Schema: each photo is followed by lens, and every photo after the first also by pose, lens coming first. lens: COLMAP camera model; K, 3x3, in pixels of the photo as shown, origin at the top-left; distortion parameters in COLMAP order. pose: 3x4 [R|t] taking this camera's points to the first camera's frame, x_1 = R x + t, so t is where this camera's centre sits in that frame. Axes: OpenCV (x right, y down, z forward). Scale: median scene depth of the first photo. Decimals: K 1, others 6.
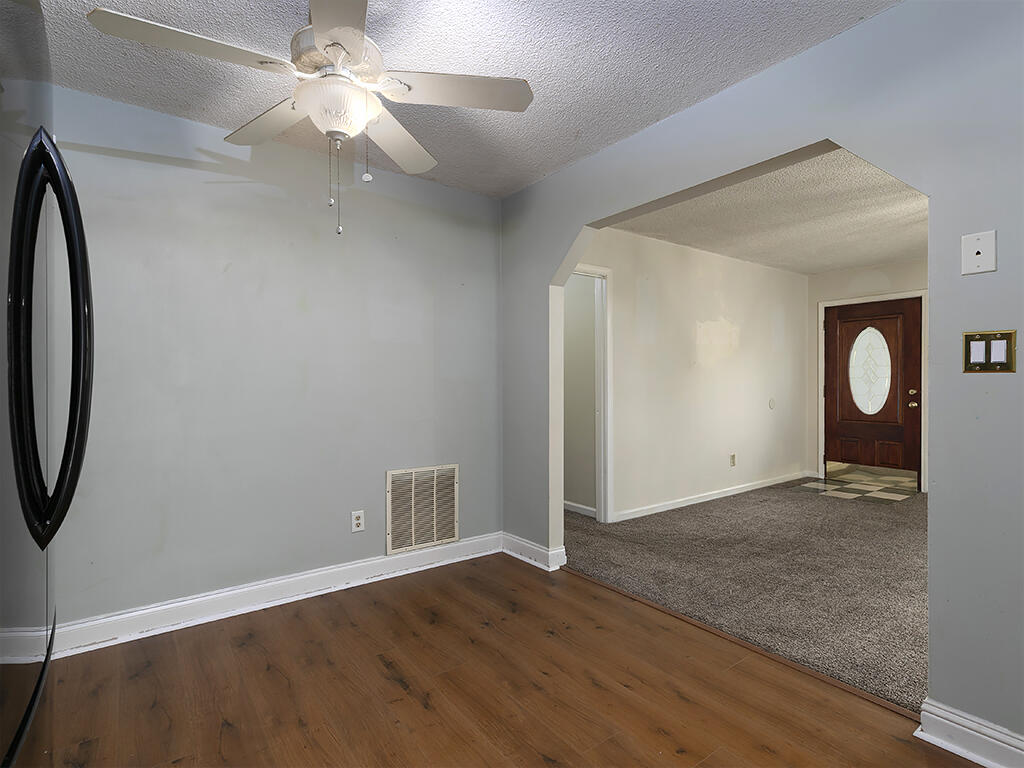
lens RADIAL K [[469.1, 0, 558.8], [0, 469.1, 384.1], [0, 0, 1]] dist [0.002972, 0.000352]
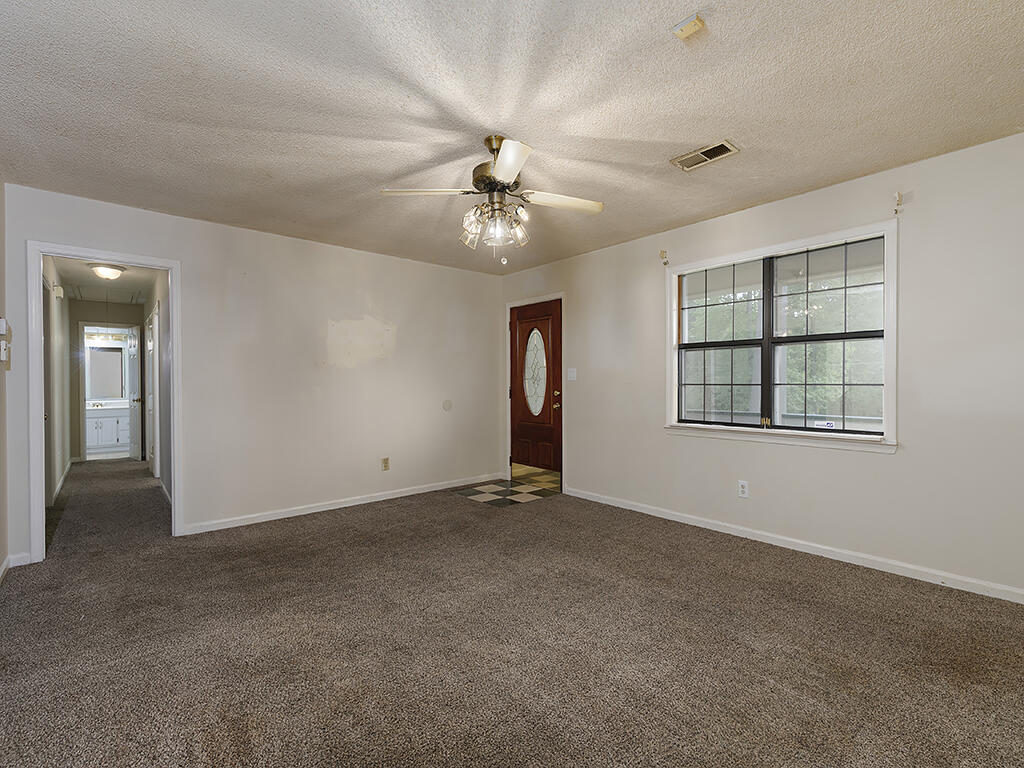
lens RADIAL K [[469.1, 0, 558.8], [0, 469.1, 384.1], [0, 0, 1]] dist [0.002972, 0.000352]
pose [[0.995373, 0.000442, 0.096082, 0.661599], [-0.000539, 0.999999, 0.000985, -0.004229], [-0.096081, -0.001033, 0.995373, 0.003882]]
